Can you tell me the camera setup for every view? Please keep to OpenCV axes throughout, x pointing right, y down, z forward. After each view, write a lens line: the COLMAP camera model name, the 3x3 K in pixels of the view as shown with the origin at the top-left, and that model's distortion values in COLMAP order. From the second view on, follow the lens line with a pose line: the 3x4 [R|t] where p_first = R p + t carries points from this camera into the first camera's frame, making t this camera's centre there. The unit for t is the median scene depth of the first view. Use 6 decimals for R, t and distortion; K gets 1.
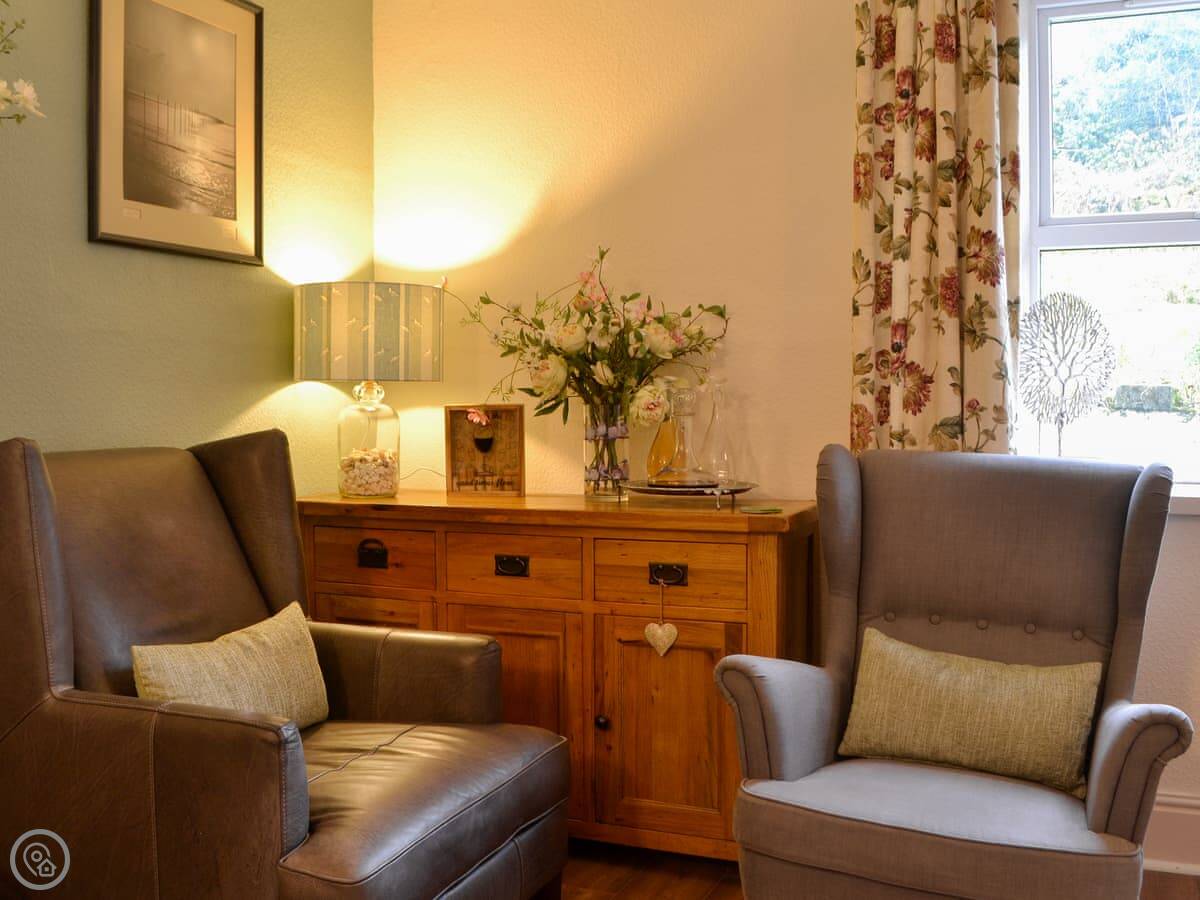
lens RADIAL K [[1196.3, 0, 600.3], [0, 1196.3, 400.7], [0, 0, 1]] dist [-0.015256, -0.006757]
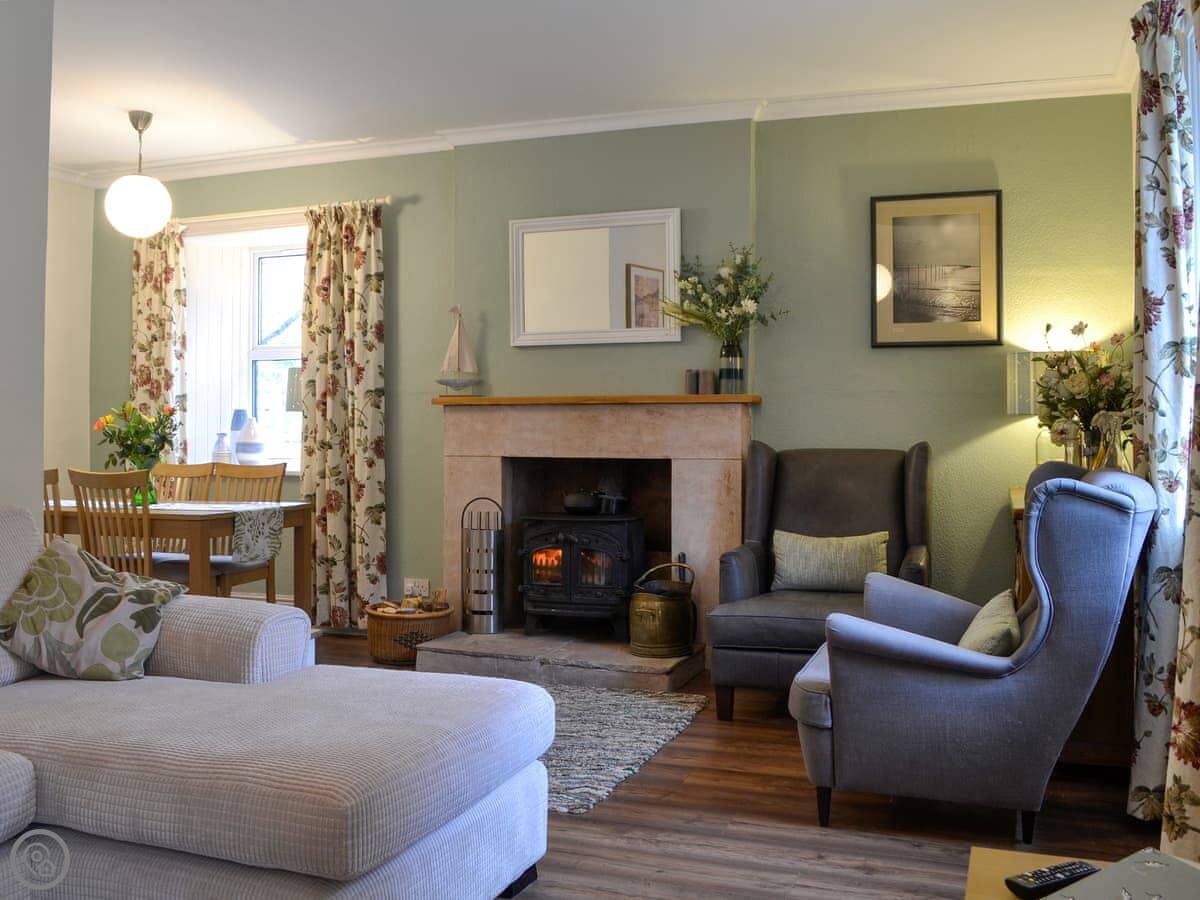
lens RADIAL K [[1113.6, 0, 596.8], [0, 1113.6, 410.9], [0, 0, 1]] dist [-0.092616, -0.008453]
pose [[0.048006, -0.004785, -0.998836, 1.284571], [-0.001757, 0.999987, -0.004875, -0.013467], [0.998846, 0.001989, 0.047997, 0.385739]]
